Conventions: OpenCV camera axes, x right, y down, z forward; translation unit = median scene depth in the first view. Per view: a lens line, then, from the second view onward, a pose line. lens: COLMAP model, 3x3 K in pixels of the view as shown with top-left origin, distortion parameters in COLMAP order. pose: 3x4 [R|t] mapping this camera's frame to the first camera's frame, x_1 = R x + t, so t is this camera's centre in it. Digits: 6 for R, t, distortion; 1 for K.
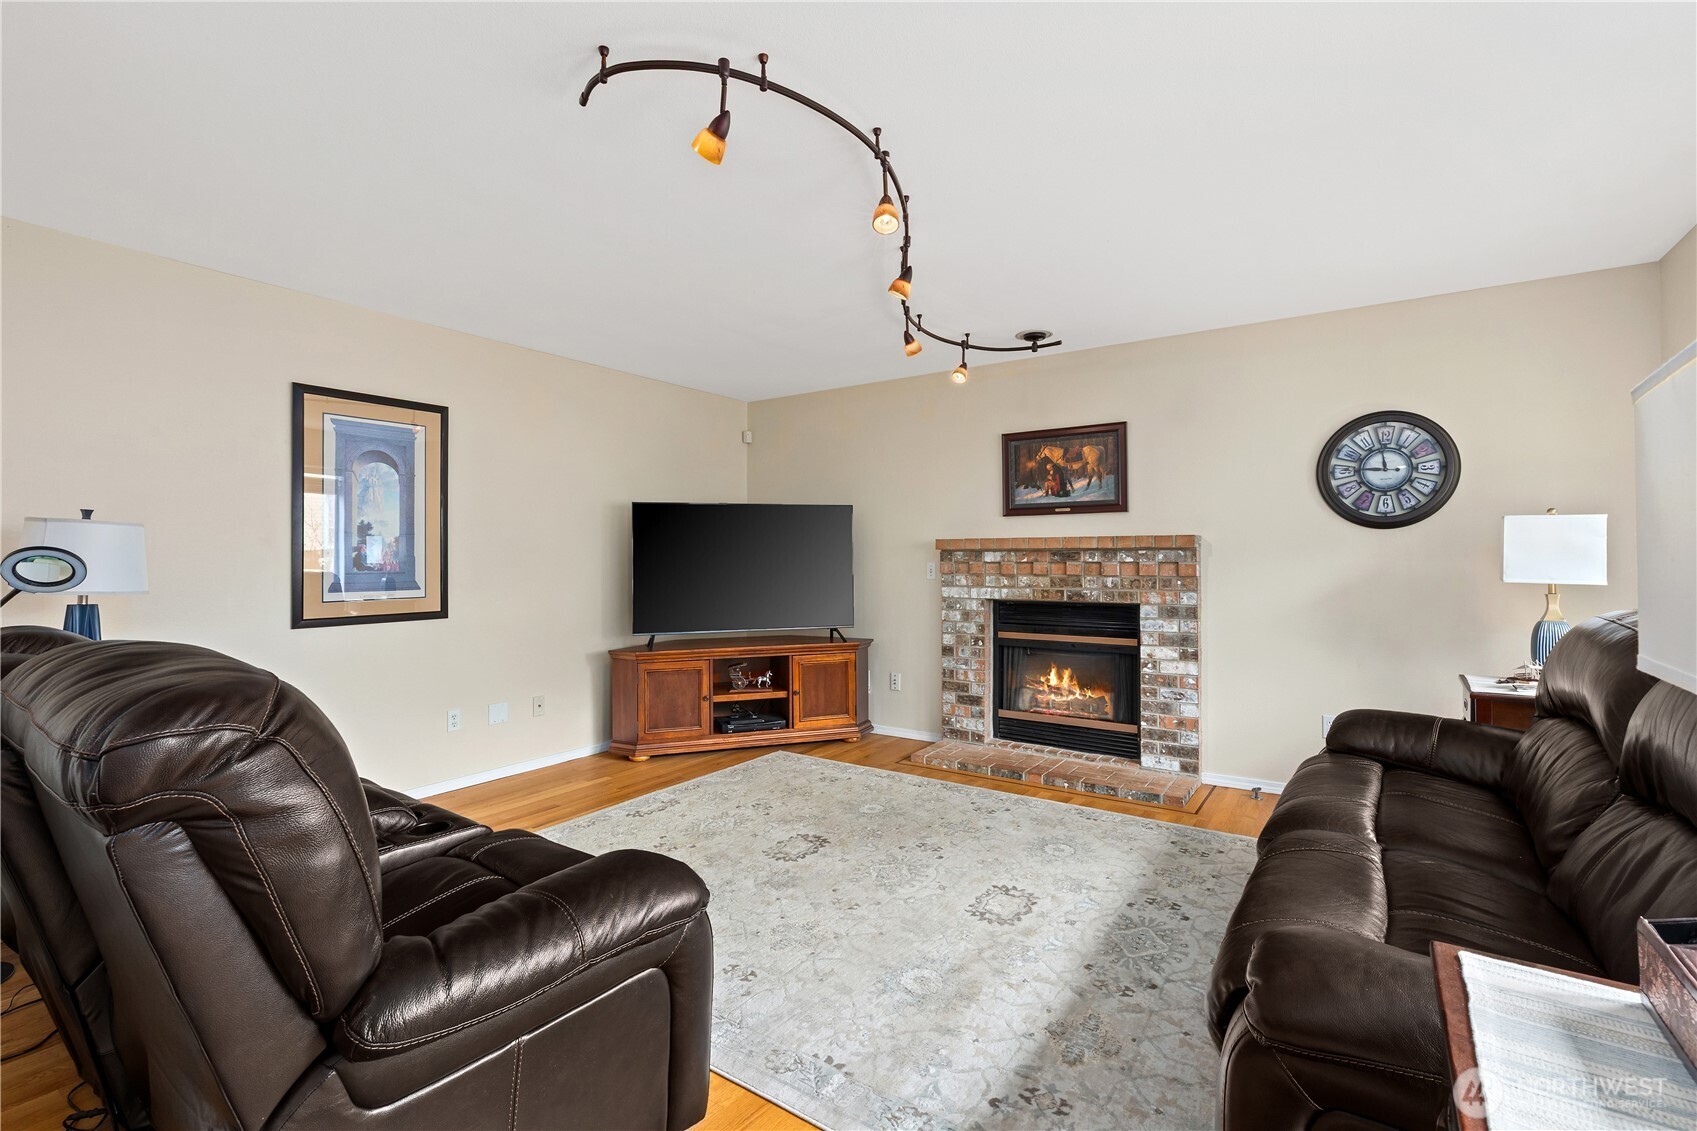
lens RADIAL K [[767.1, 0, 843.7], [0, 767.1, 552.8], [0, 0, 1]] dist [0.000549, 0.000582]
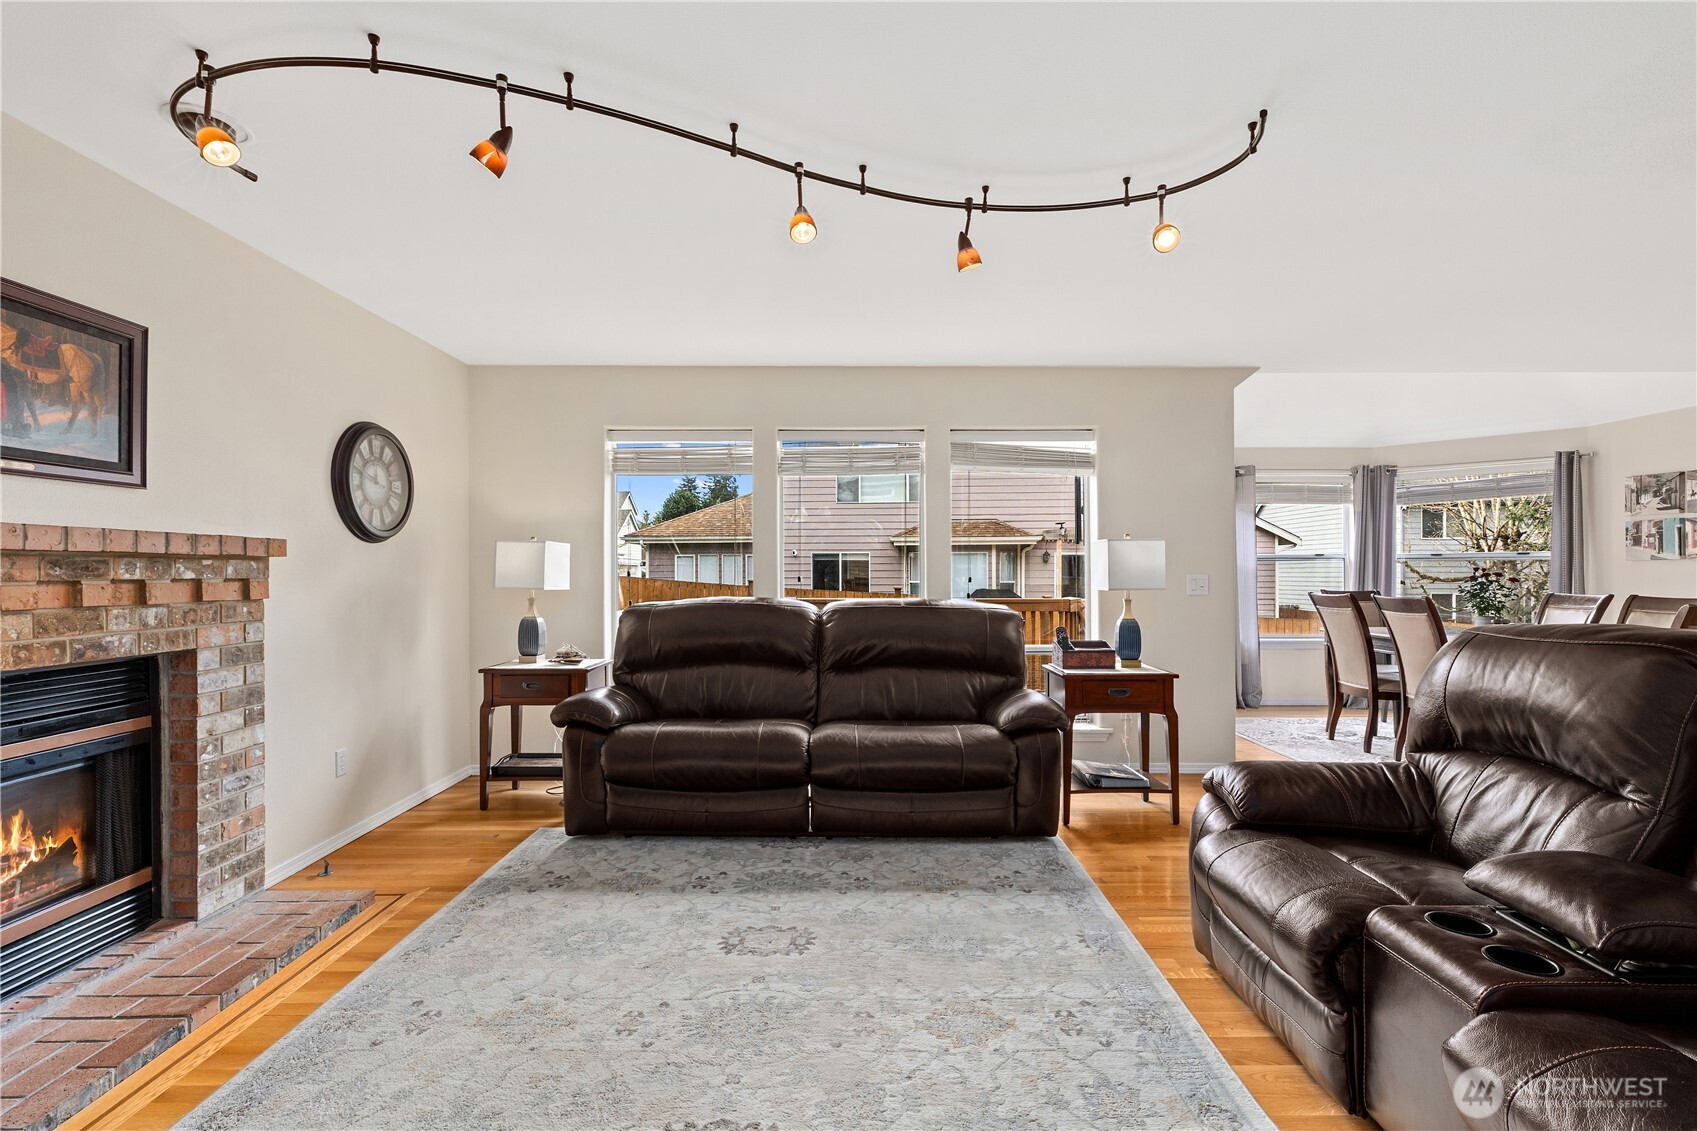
lens RADIAL K [[767.1, 0, 854.0], [0, 767.1, 569.8], [0, 0, 1]] dist [0.000549, 0.000582]
pose [[-0.572249, 0.004403, 0.820068, -0.404769], [-0.001948, 0.999975, -0.006728, 0.008140], [-0.820078, -0.005447, -0.572226, 0.946282]]
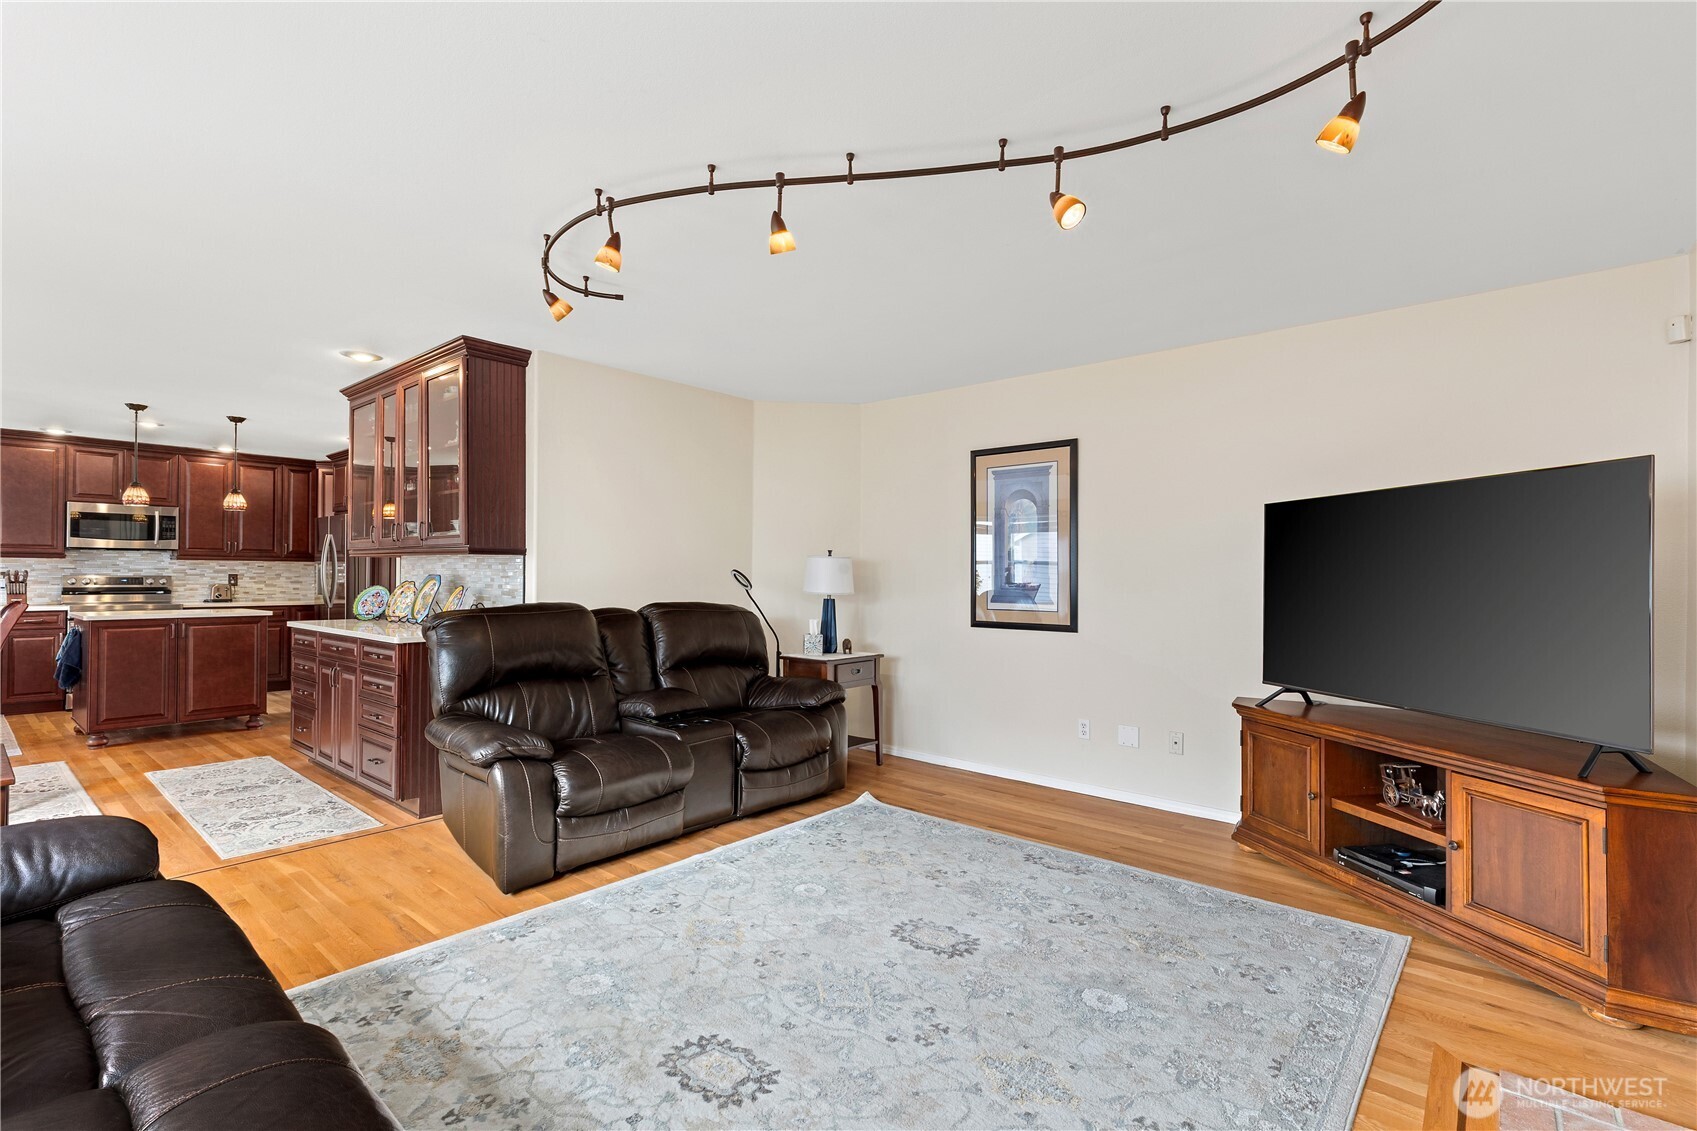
lens RADIAL K [[767.1, 0, 849.4], [0, 767.1, 571.3], [0, 0, 1]] dist [0.000549, 0.000582]
pose [[-0.104514, -0.003513, -0.994517, 0.584939], [-0.001644, 0.999993, -0.003360, 0.002521], [0.994522, 0.001284, -0.104519, 0.777550]]
